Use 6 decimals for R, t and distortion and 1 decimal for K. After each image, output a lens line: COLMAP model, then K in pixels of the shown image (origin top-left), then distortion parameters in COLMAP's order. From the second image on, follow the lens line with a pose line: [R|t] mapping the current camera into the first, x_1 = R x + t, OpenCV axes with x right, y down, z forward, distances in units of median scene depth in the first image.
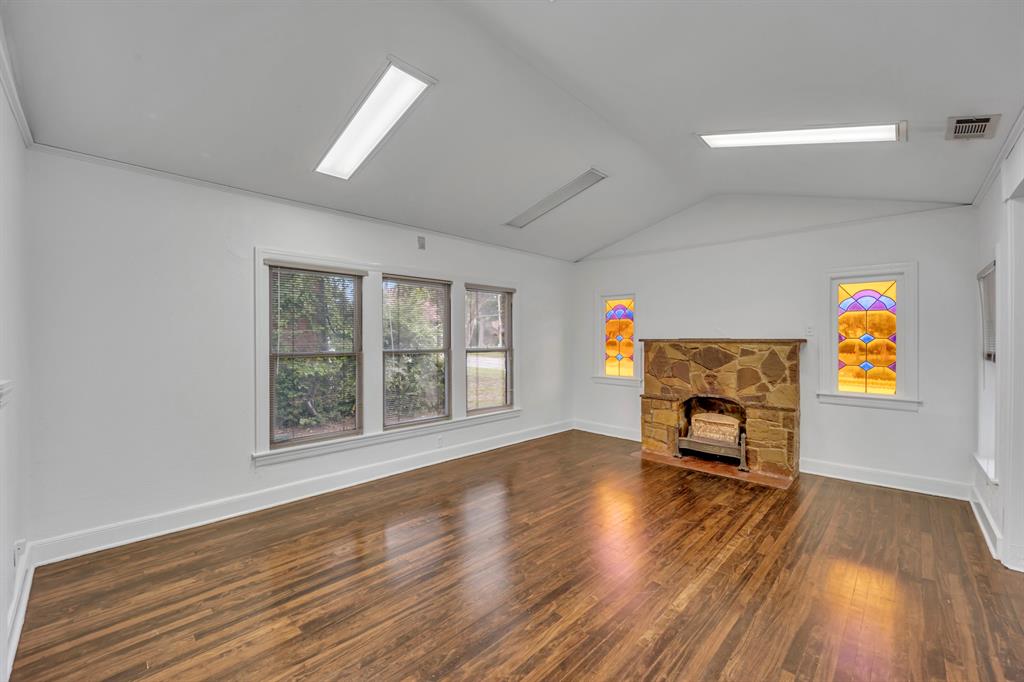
lens RADIAL K [[414.8, 0, 514.9], [0, 414.8, 337.5], [0, 0, 1]] dist [-0.011715, 0.000130]
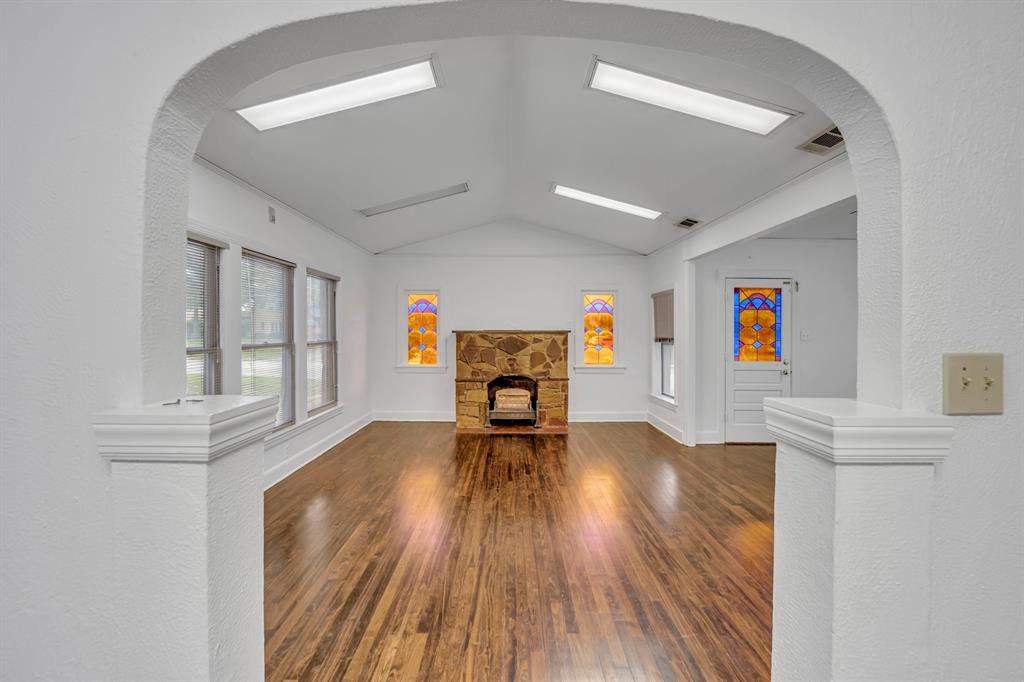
lens RADIAL K [[414.8, 0, 509.3], [0, 414.8, 327.5], [0, 0, 1]] dist [-0.011715, 0.000130]
pose [[0.727754, 0.005238, 0.685818, -0.445599], [-0.000667, 0.999976, -0.006931, 0.003110], [-0.685838, 0.004587, 0.727740, 0.069448]]
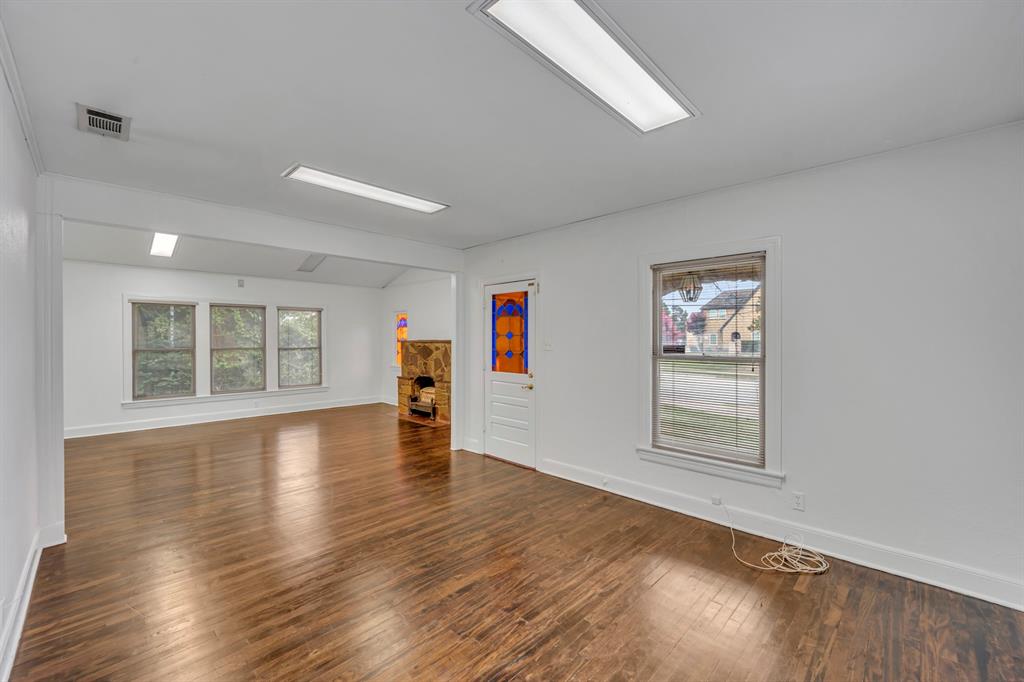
lens RADIAL K [[414.8, 0, 503.6], [0, 414.8, 343.0], [0, 0, 1]] dist [-0.011715, 0.000130]
pose [[0.999705, -0.006240, -0.023461, 0.869610], [0.006439, 0.999944, 0.008390, 0.003098], [0.023407, -0.008538, 0.999690, -0.633699]]
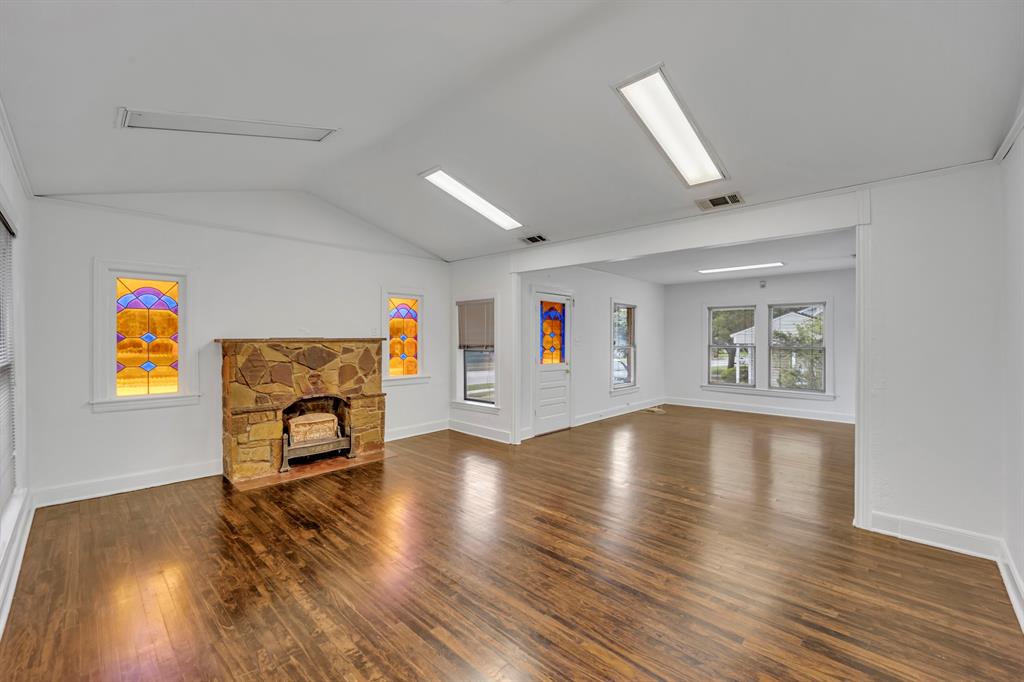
lens RADIAL K [[414.8, 0, 507.6], [0, 414.8, 334.2], [0, 0, 1]] dist [-0.011715, 0.000130]
pose [[0.019747, 0.004467, 0.999795, -0.535157], [-0.000709, 0.999990, -0.004453, -0.002334], [-0.999805, -0.000621, 0.019750, 0.557522]]
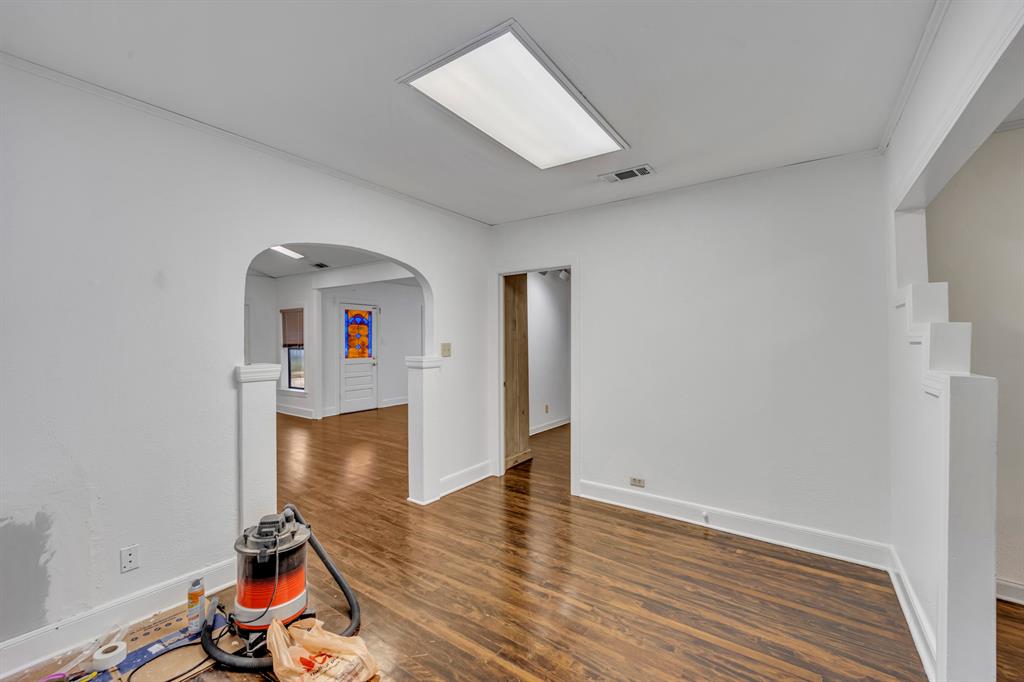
lens RADIAL K [[414.8, 0, 502.2], [0, 414.8, 341.4], [0, 0, 1]] dist [-0.011715, 0.000130]
pose [[-0.133890, -0.008881, 0.990956, -1.000989], [0.004707, 0.999943, 0.009598, 0.002473], [-0.990985, 0.005950, -0.133841, 0.059961]]
